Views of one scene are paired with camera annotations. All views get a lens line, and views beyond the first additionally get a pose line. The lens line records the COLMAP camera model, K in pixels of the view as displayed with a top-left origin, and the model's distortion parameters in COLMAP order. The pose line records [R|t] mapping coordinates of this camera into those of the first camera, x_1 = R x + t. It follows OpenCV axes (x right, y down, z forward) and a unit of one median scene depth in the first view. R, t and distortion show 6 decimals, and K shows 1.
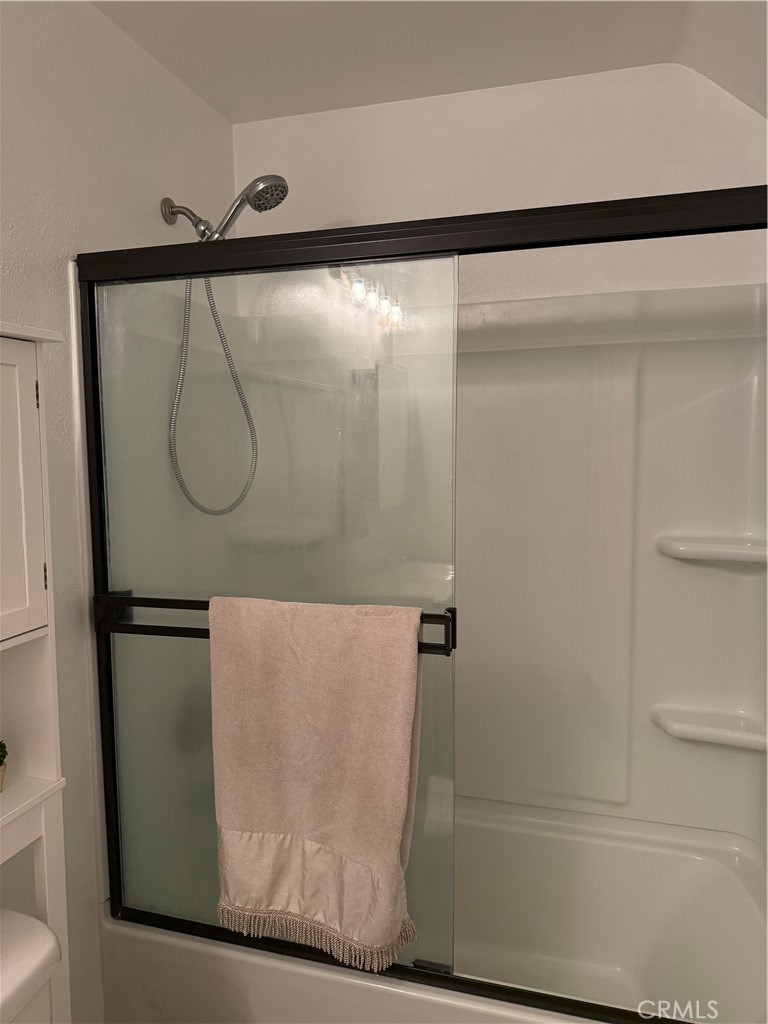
lens RADIAL K [[726.5, 0, 383.6], [0, 726.5, 513.1], [0, 0, 1]] dist [0.041268, -0.053076]
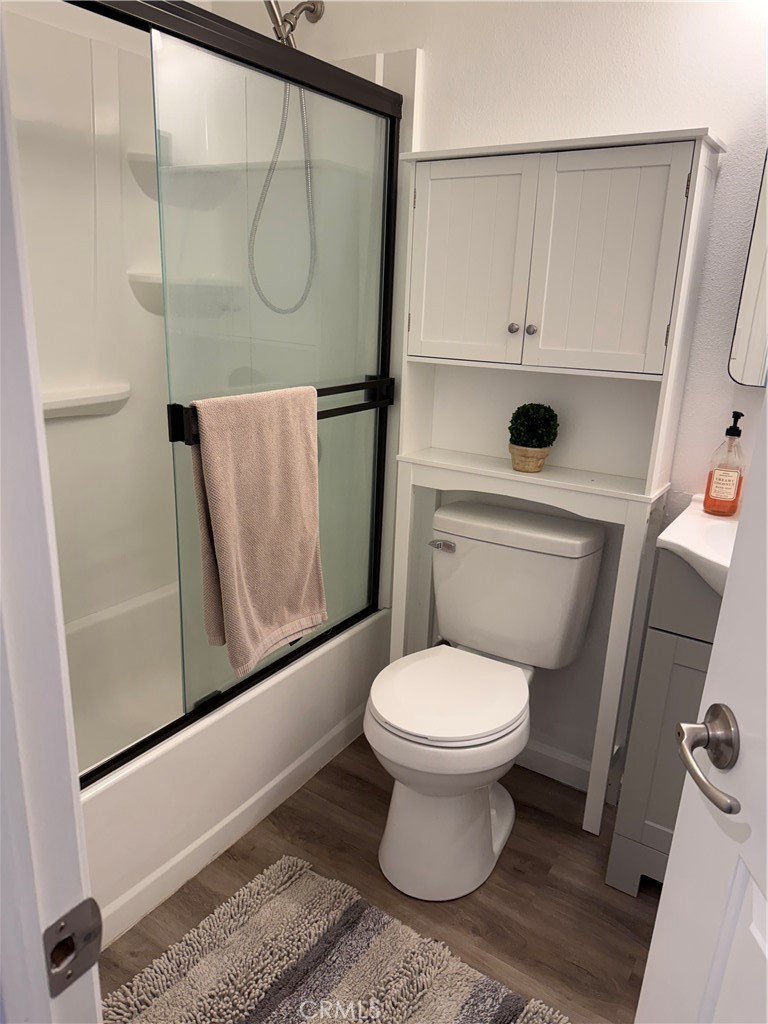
lens RADIAL K [[726.5, 0, 383.6], [0, 726.5, 514.6], [0, 0, 1]] dist [0.041268, -0.053076]
pose [[0.284372, -0.260763, 0.922570, -1.315056], [0.050037, 0.965025, 0.257339, 0.020162], [-0.957407, -0.027017, 0.287474, 0.518098]]
